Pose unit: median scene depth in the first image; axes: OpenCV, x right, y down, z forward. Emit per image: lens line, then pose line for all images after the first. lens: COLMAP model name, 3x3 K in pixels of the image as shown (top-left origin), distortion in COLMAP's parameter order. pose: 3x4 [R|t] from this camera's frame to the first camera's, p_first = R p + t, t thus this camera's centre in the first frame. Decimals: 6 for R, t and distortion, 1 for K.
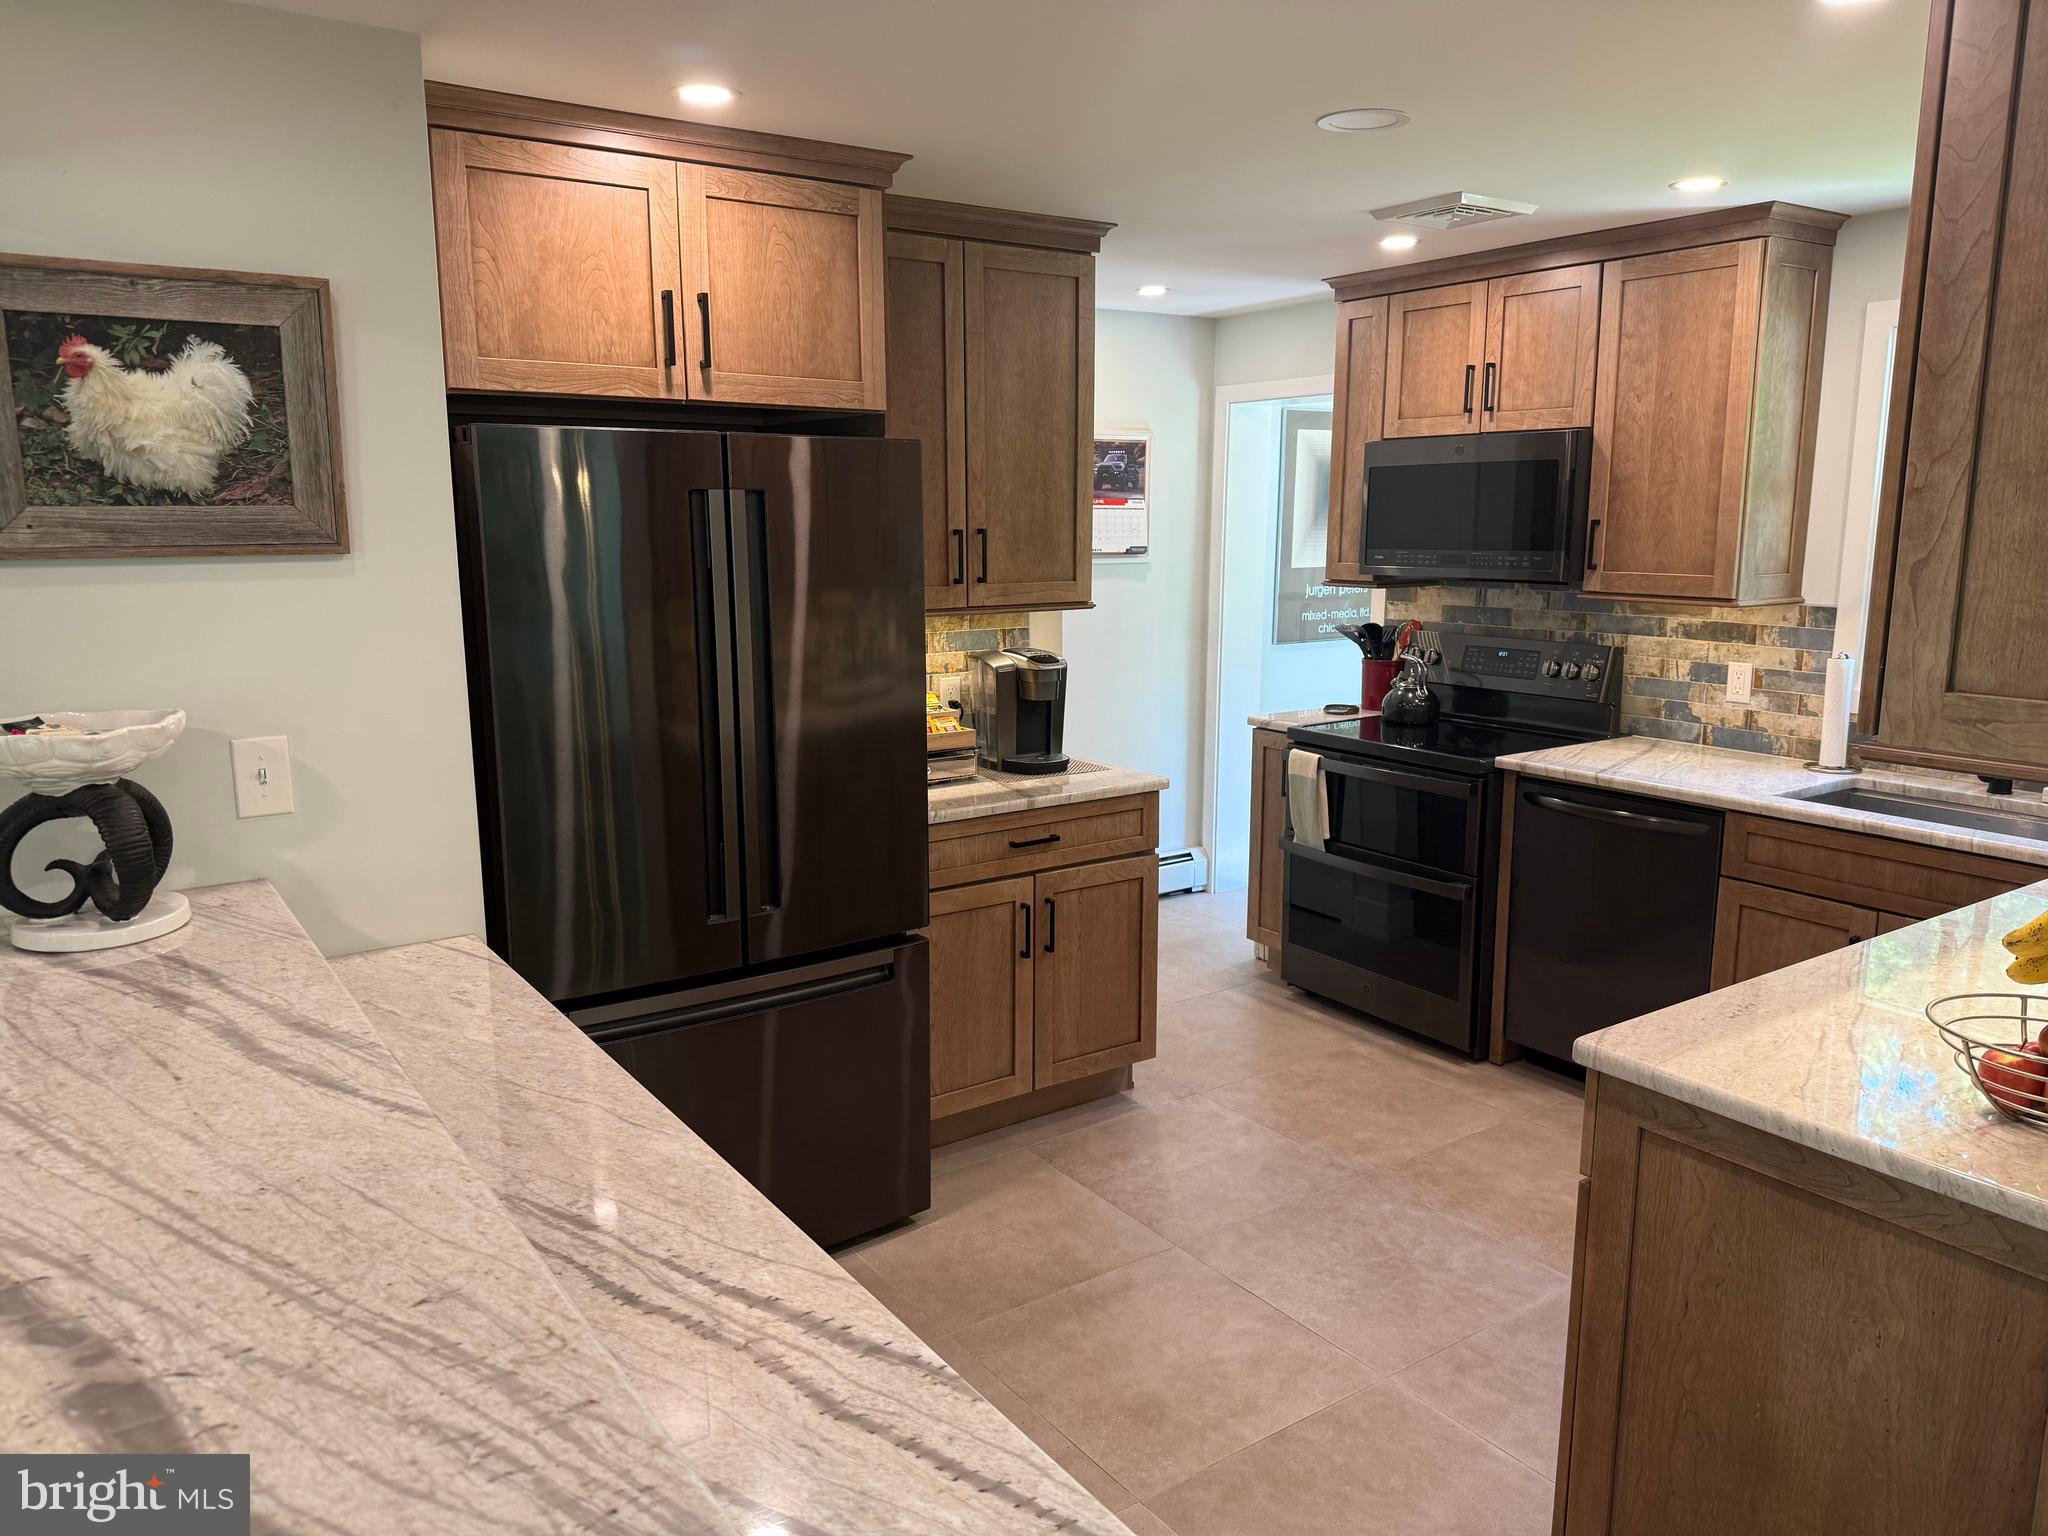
lens RADIAL K [[1429.7, 0, 1024.5], [0, 1429.7, 752.2], [0, 0, 1]] dist [0.065068, -0.076812]
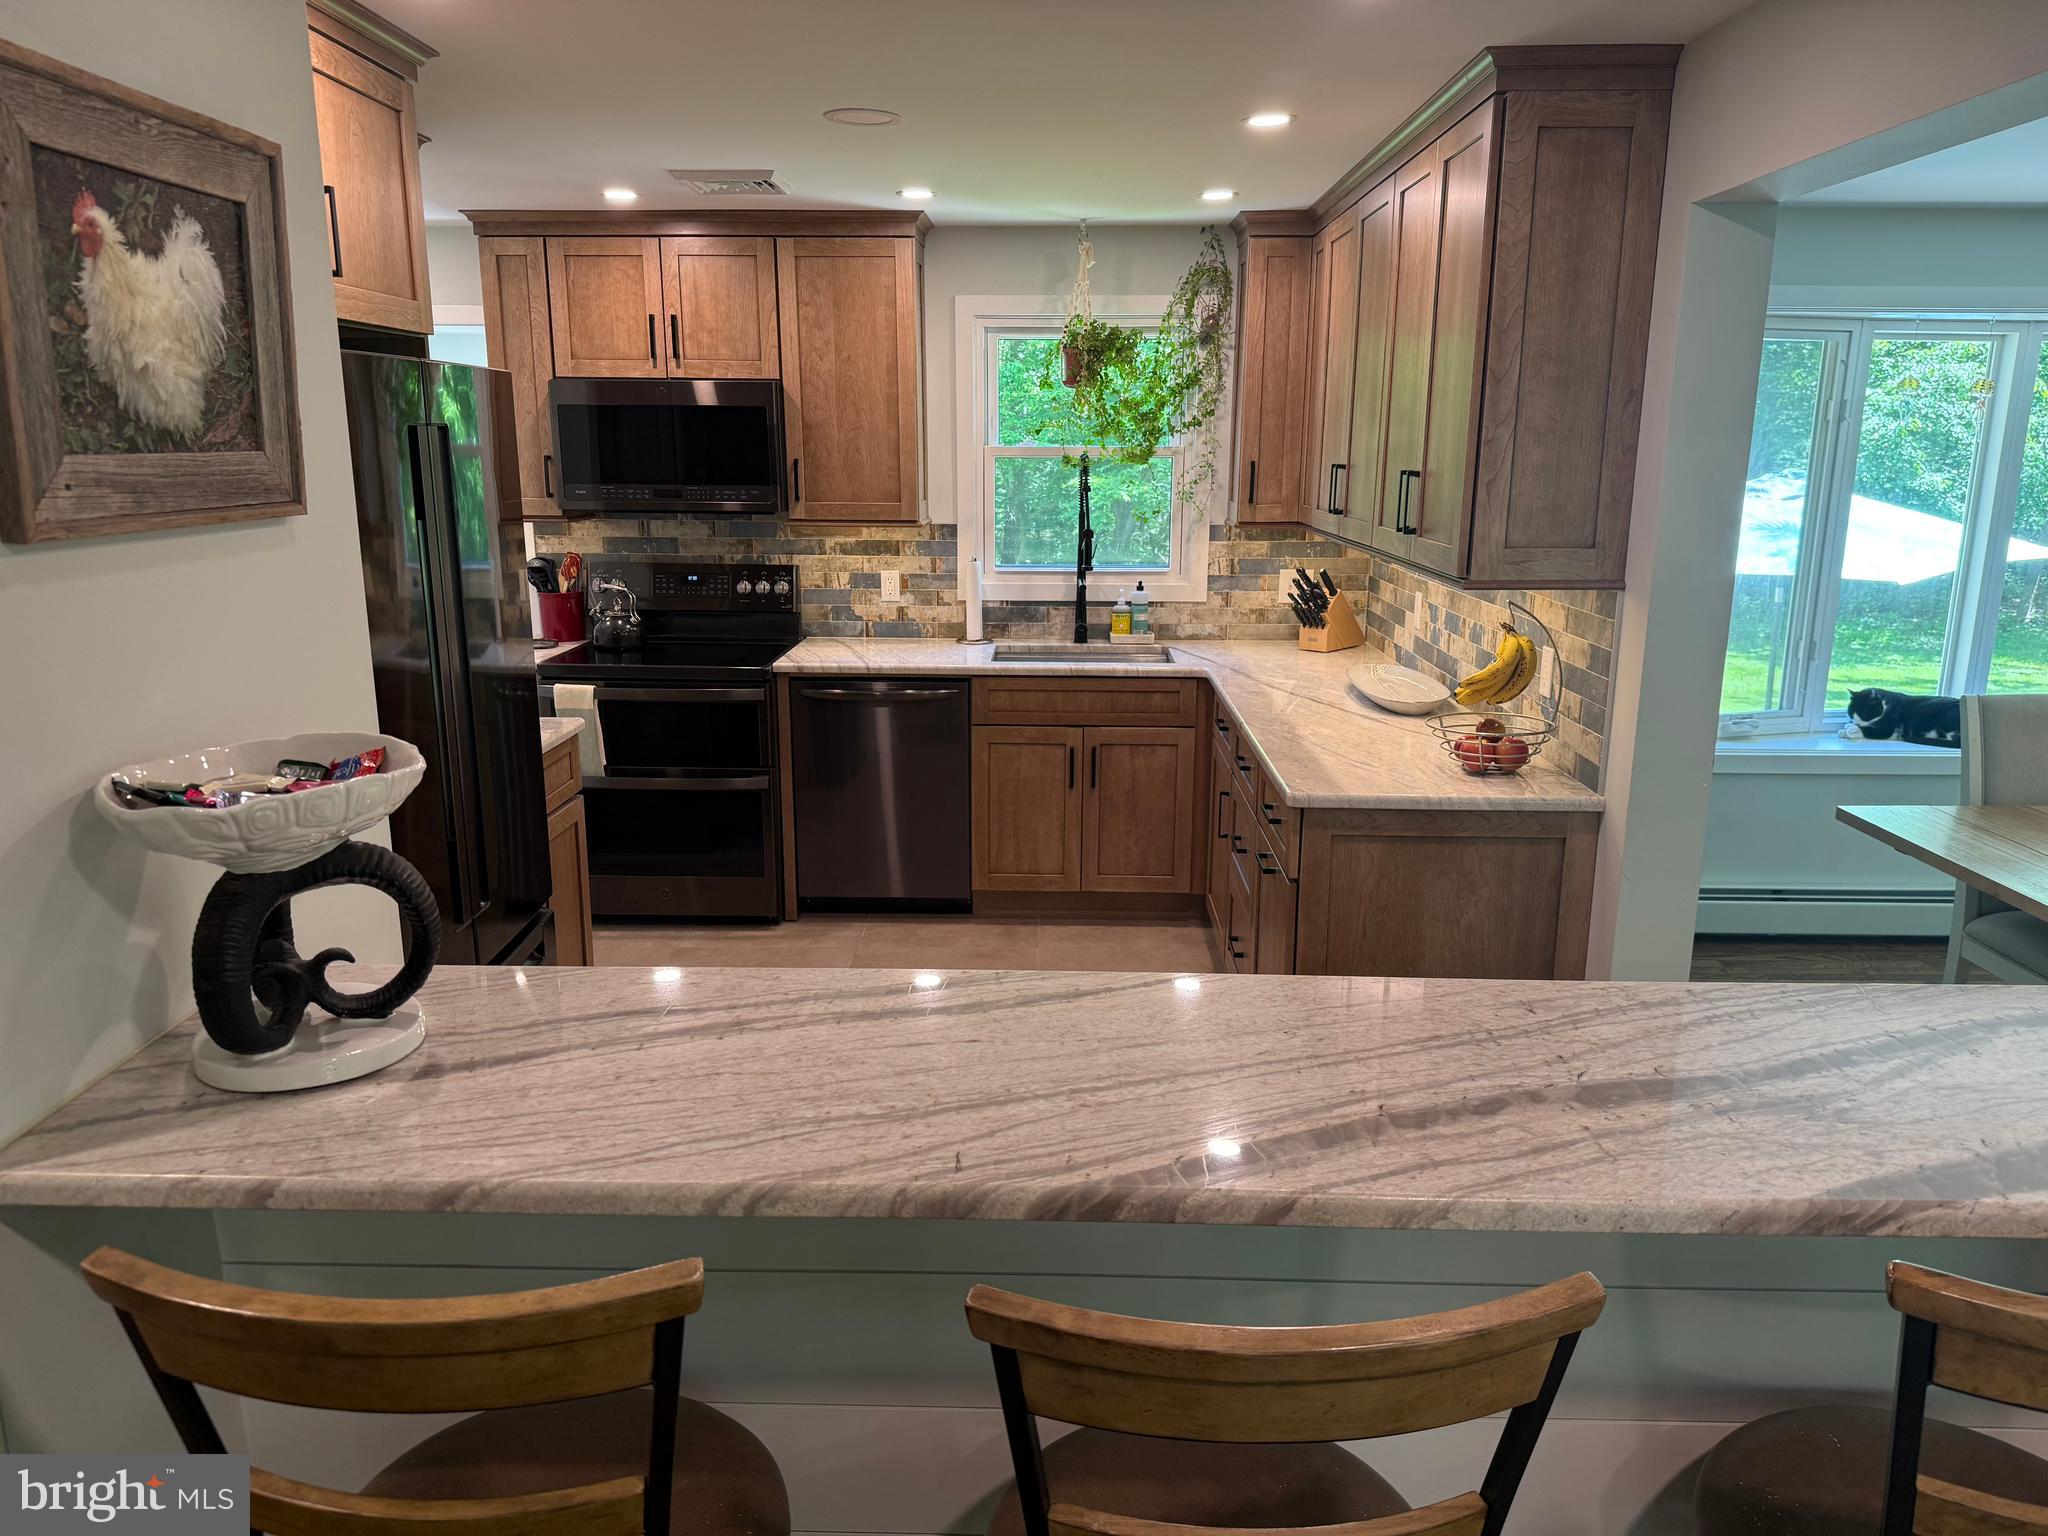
lens RADIAL K [[1429.7, 0, 999.9], [0, 1429.7, 777.6], [0, 0, 1]] dist [0.065068, -0.076812]
pose [[0.597635, -0.180671, 0.781147, -0.905469], [0.132579, 0.983137, 0.125956, -0.051293], [-0.790731, 0.028288, 0.611510, 0.262717]]
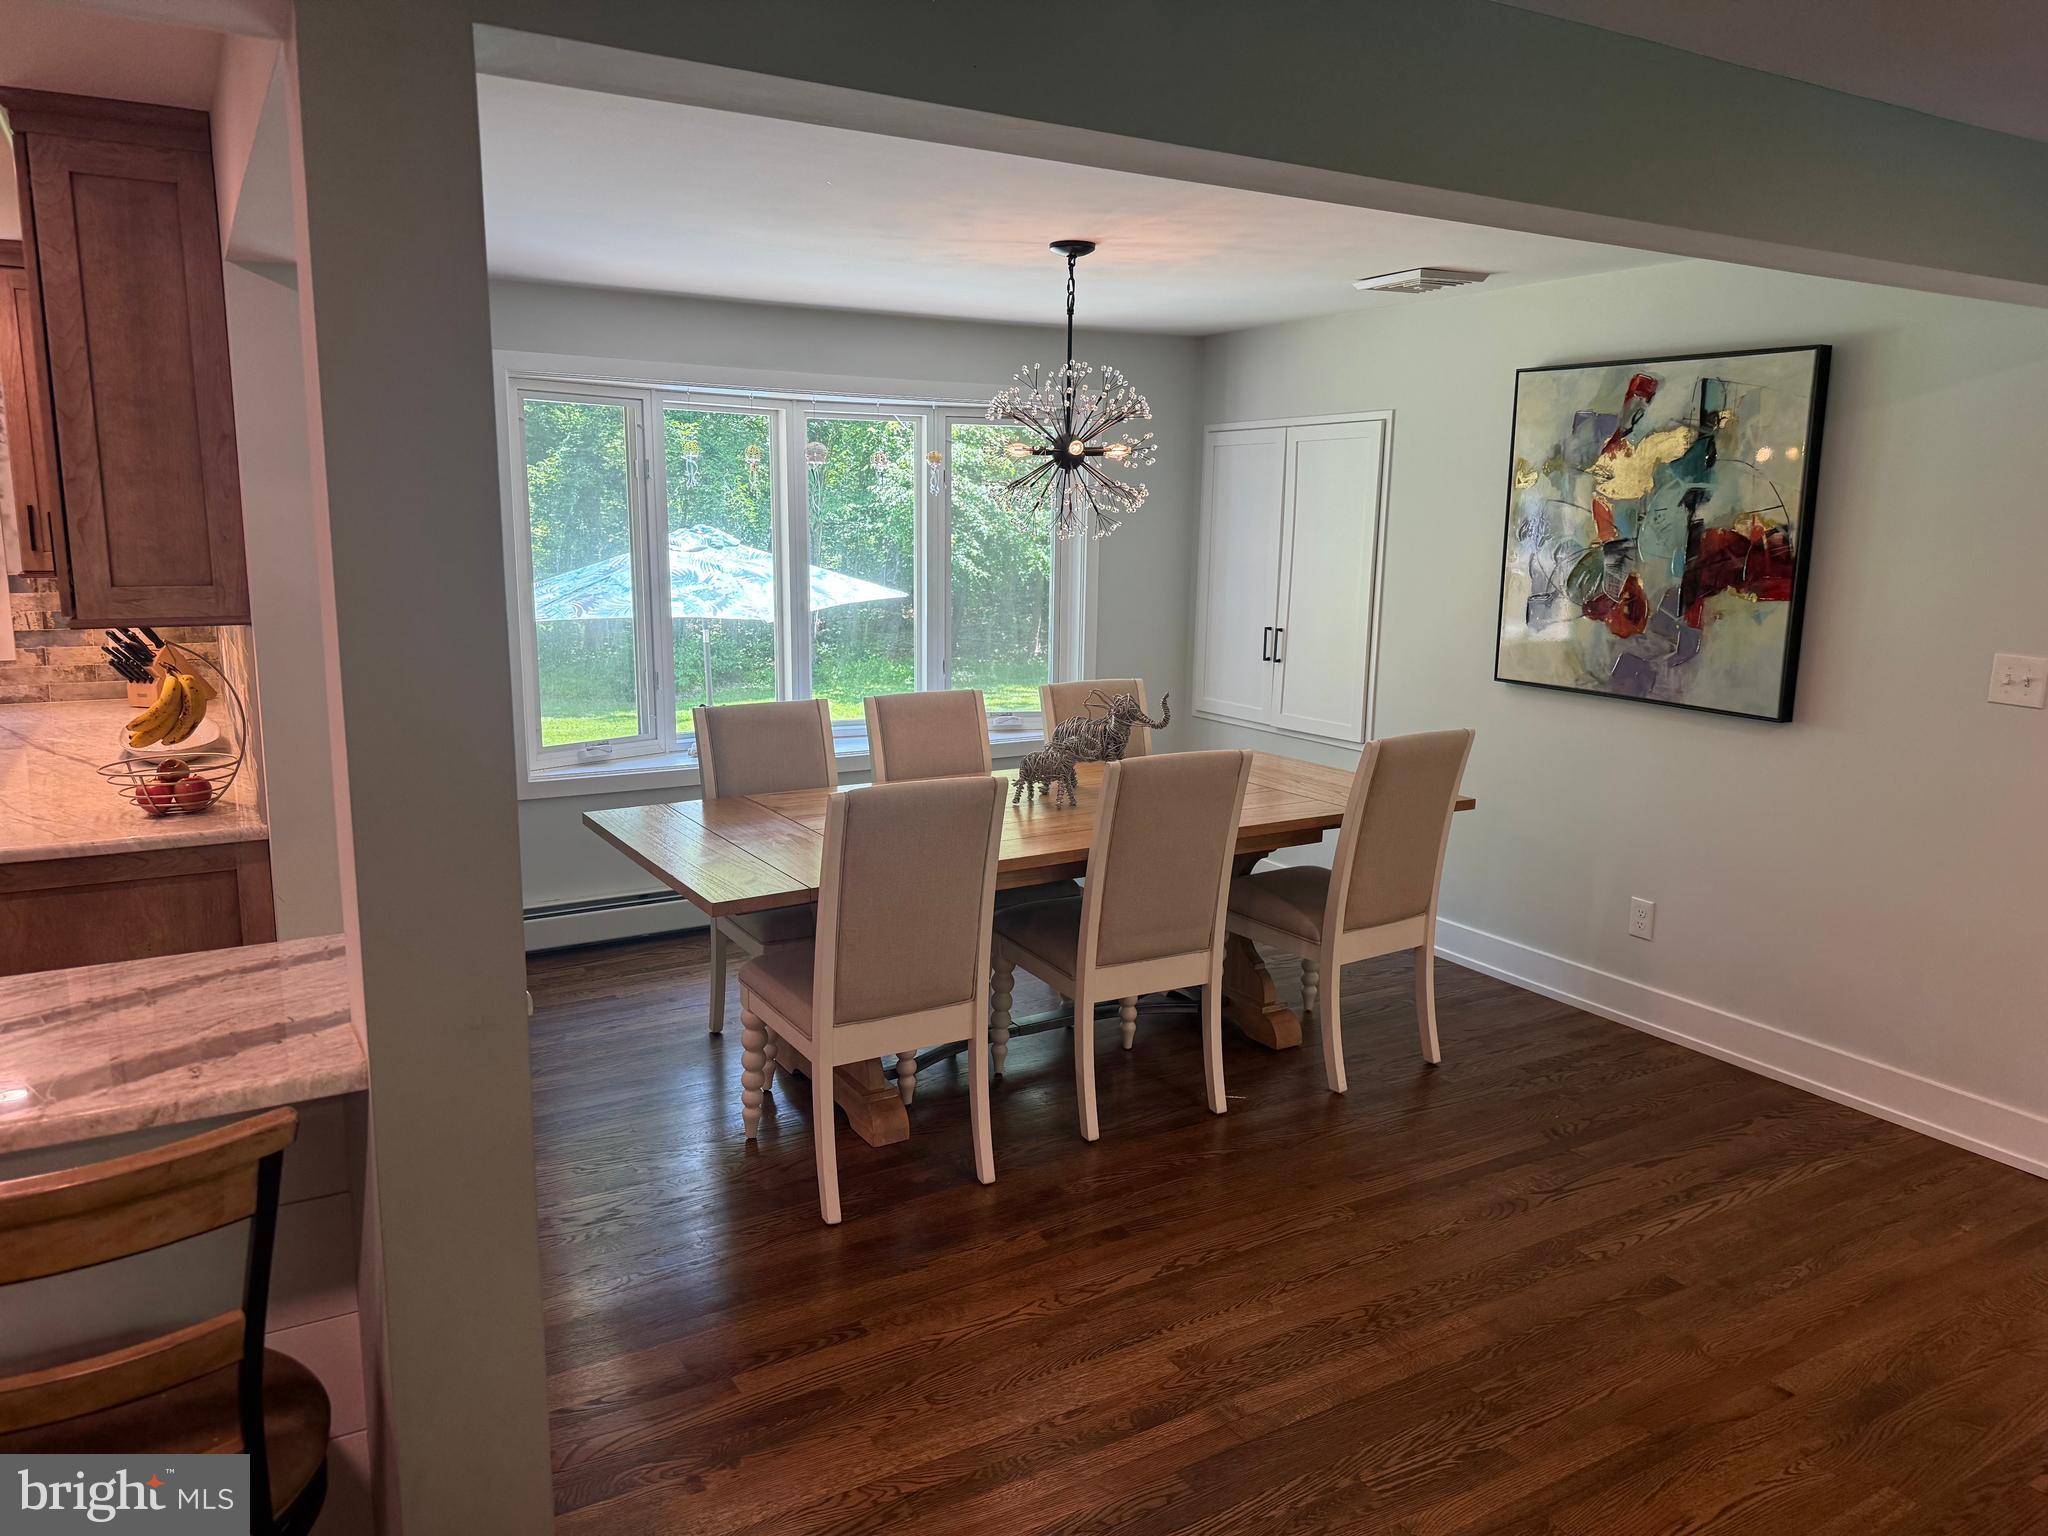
lens RADIAL K [[1429.7, 0, 1028.6], [0, 1429.7, 788.5], [0, 0, 1]] dist [0.065068, -0.076812]
pose [[0.067805, -0.187992, 0.979827, -0.829697], [0.153778, 0.972321, 0.175910, 0.044879], [-0.985776, 0.138748, 0.094837, -0.225542]]
